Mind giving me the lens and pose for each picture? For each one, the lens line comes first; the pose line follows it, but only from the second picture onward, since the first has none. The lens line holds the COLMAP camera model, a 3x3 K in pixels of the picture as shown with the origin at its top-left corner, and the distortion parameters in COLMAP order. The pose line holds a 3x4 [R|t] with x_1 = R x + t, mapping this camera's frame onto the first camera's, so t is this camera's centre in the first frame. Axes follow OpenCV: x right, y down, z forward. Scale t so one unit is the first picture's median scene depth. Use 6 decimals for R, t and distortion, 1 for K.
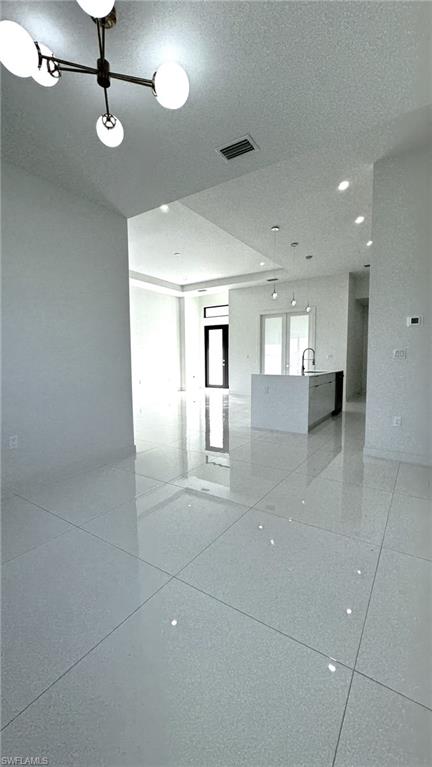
lens RADIAL K [[310.0, 0, 215.3], [0, 310.0, 384.4], [0, 0, 1]] dist [0.001933, 0.000198]
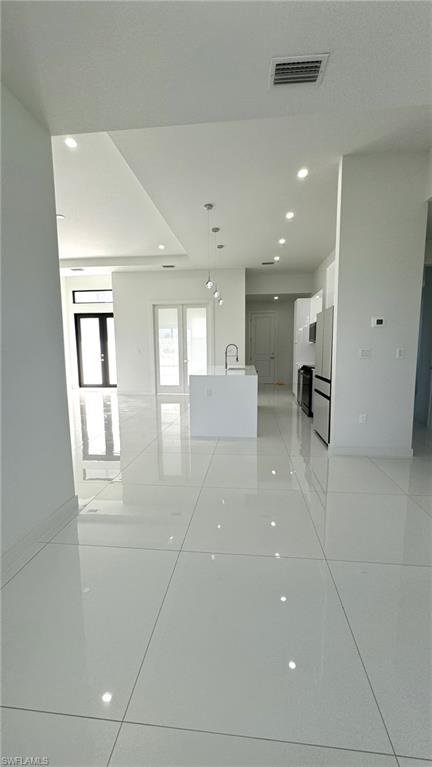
lens RADIAL K [[310.0, 0, 218.3], [0, 310.0, 383.5], [0, 0, 1]] dist [0.001933, 0.000198]
pose [[0.882373, -0.055523, 0.467264, -0.120172], [0.043059, 0.998375, 0.037321, -0.021650], [-0.468577, -0.012811, 0.883330, 0.118954]]
